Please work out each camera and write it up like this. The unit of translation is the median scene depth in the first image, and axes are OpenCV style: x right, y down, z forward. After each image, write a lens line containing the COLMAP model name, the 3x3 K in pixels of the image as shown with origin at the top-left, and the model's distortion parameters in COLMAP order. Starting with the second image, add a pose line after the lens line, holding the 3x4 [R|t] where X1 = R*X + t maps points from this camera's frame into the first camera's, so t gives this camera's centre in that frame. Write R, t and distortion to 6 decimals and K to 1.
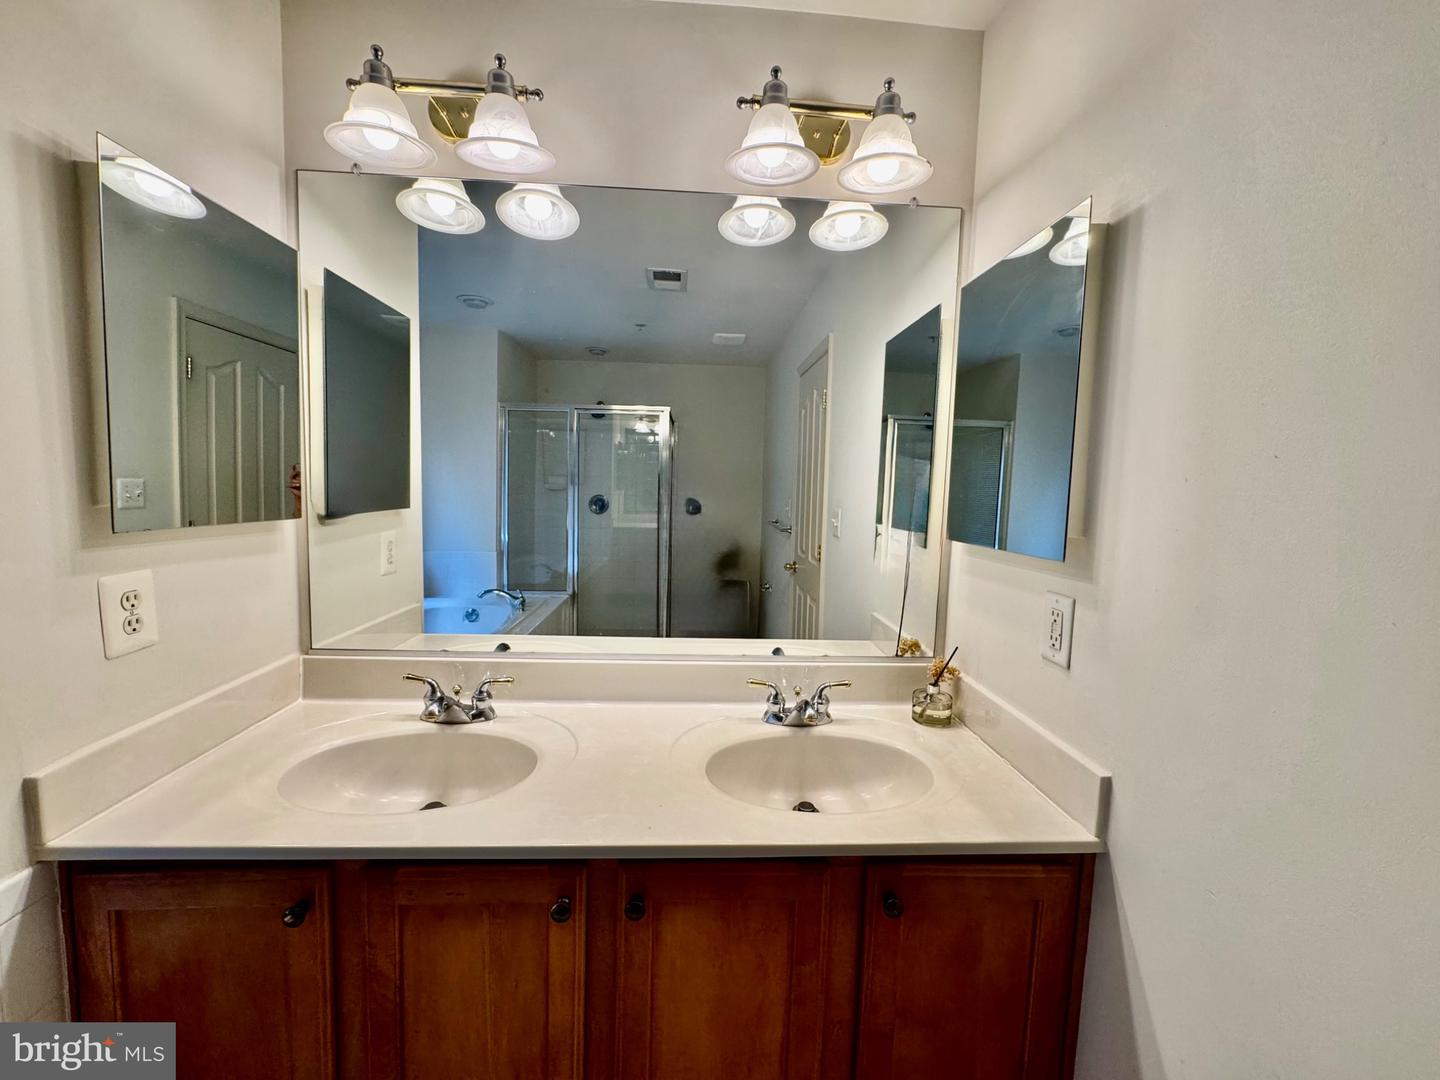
lens RADIAL K [[577.3, 0, 725.8], [0, 577.3, 535.2], [0, 0, 1]] dist [-0.000483, -0.000043]
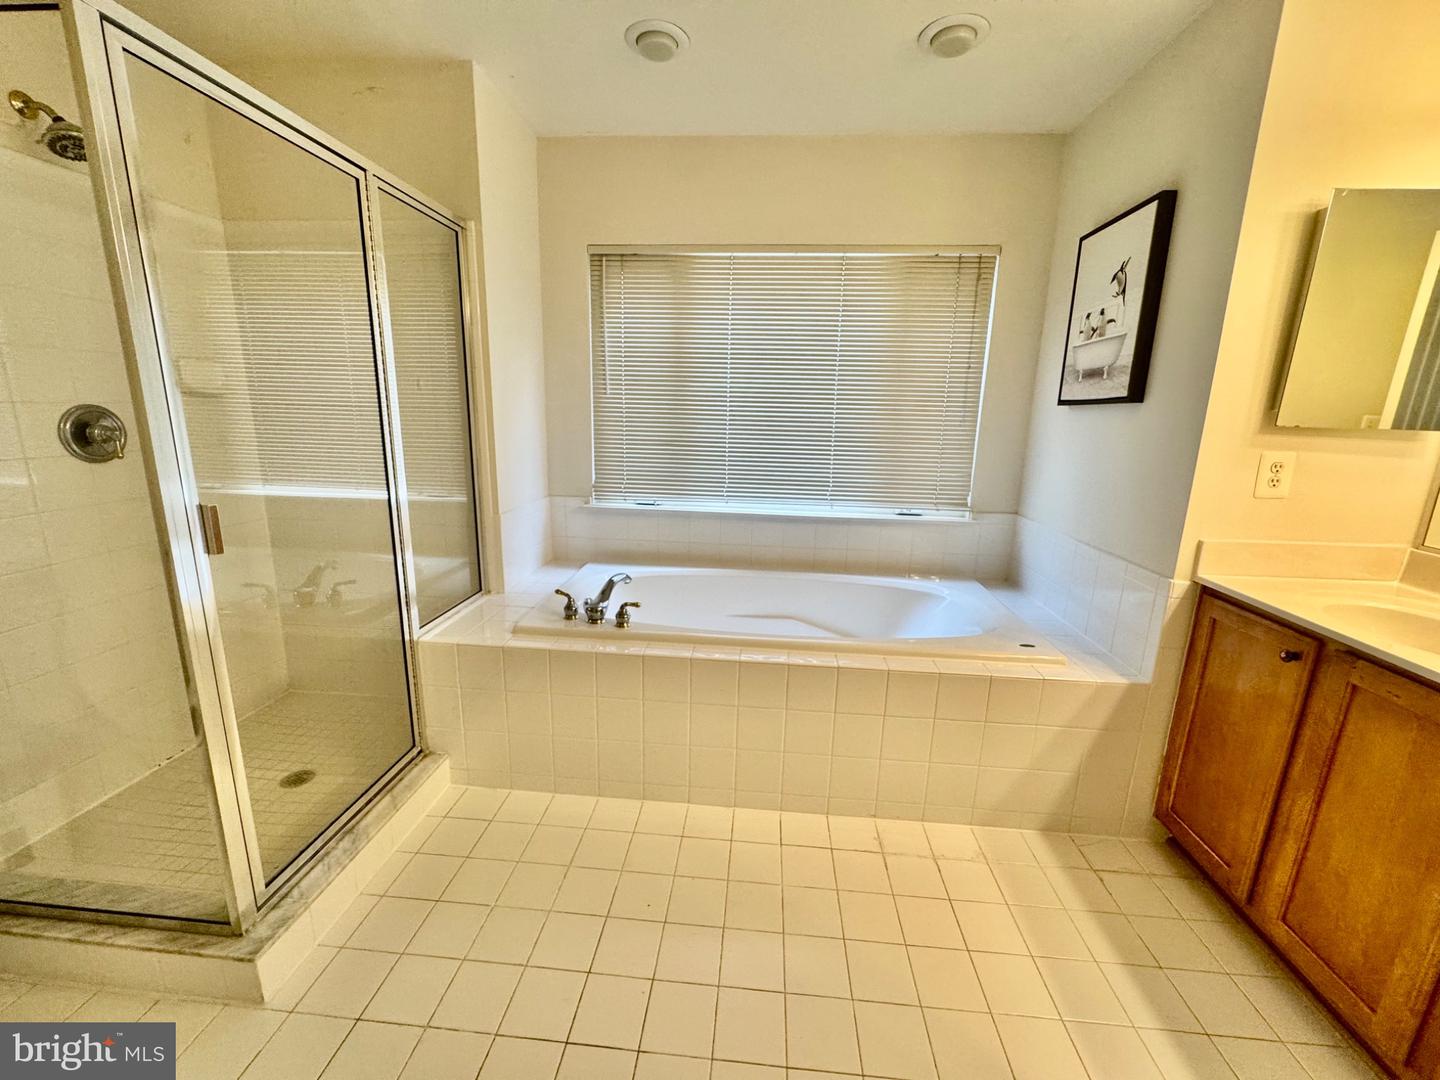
lens RADIAL K [[577.3, 0, 722.5], [0, 577.3, 540.6], [0, 0, 1]] dist [-0.000483, -0.000043]
pose [[-0.125957, 0.199037, -0.971864, 0.948576], [-0.106067, 0.971348, 0.212678, 0.142146], [0.986349, 0.129871, -0.101237, -0.456589]]
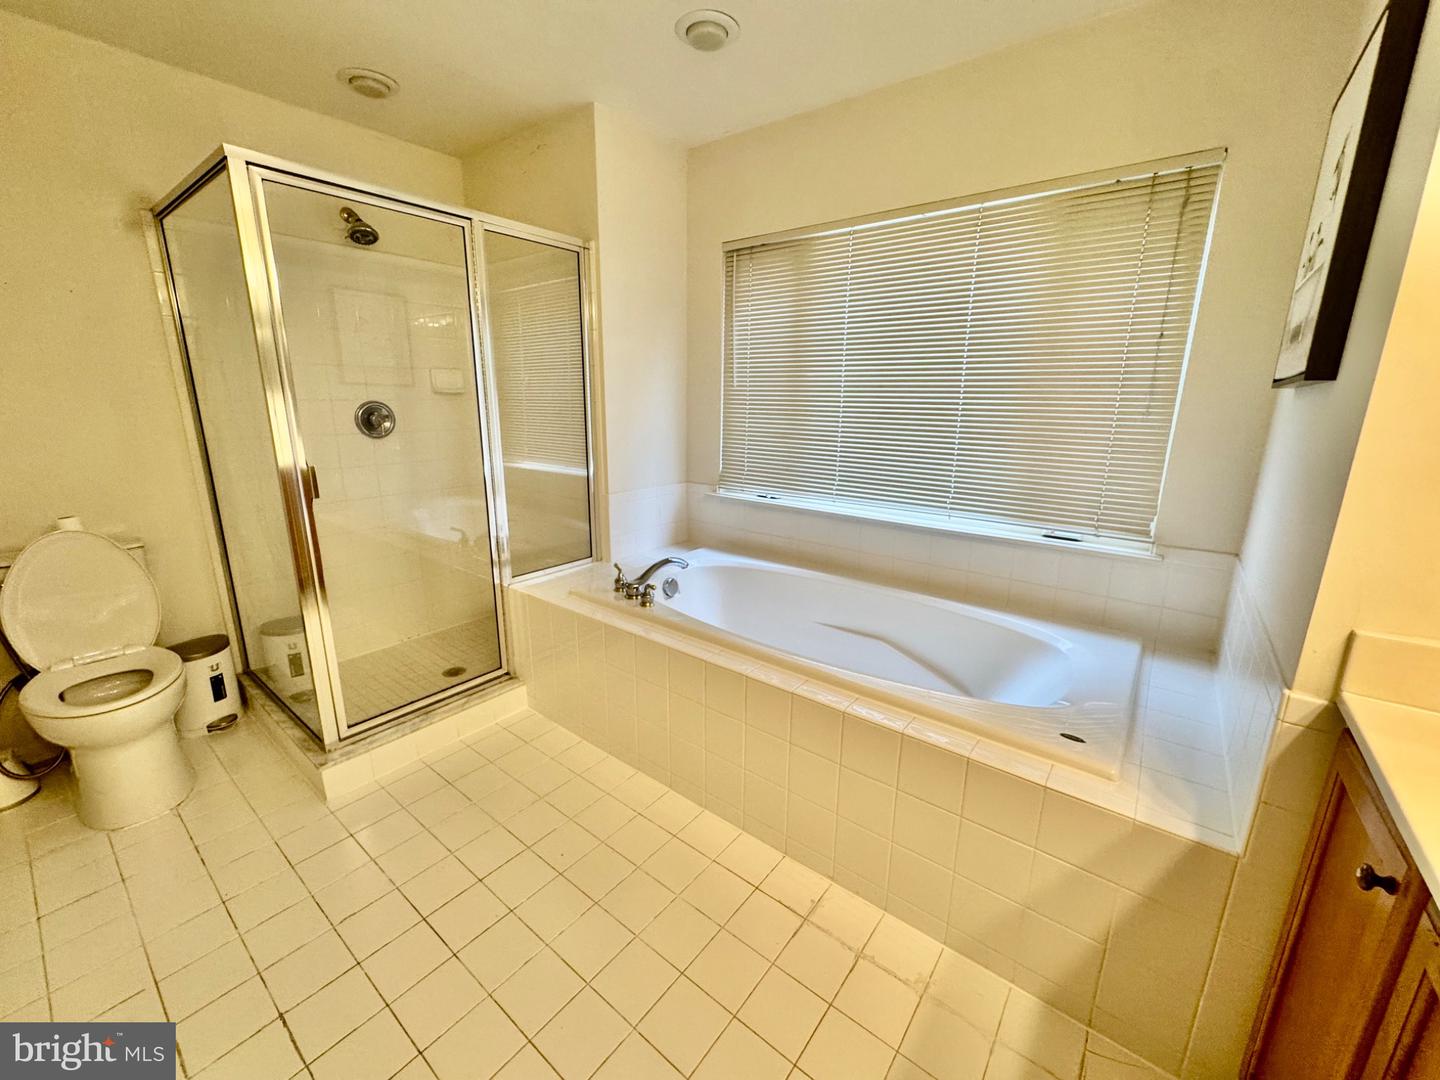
lens RADIAL K [[577.3, 0, 716.7], [0, 577.3, 541.4], [0, 0, 1]] dist [-0.000483, -0.000043]
pose [[-0.652890, 0.158091, -0.740771, 0.398410], [-0.085793, 0.956249, 0.279692, 0.033634], [0.752578, 0.246161, -0.610762, 0.626619]]
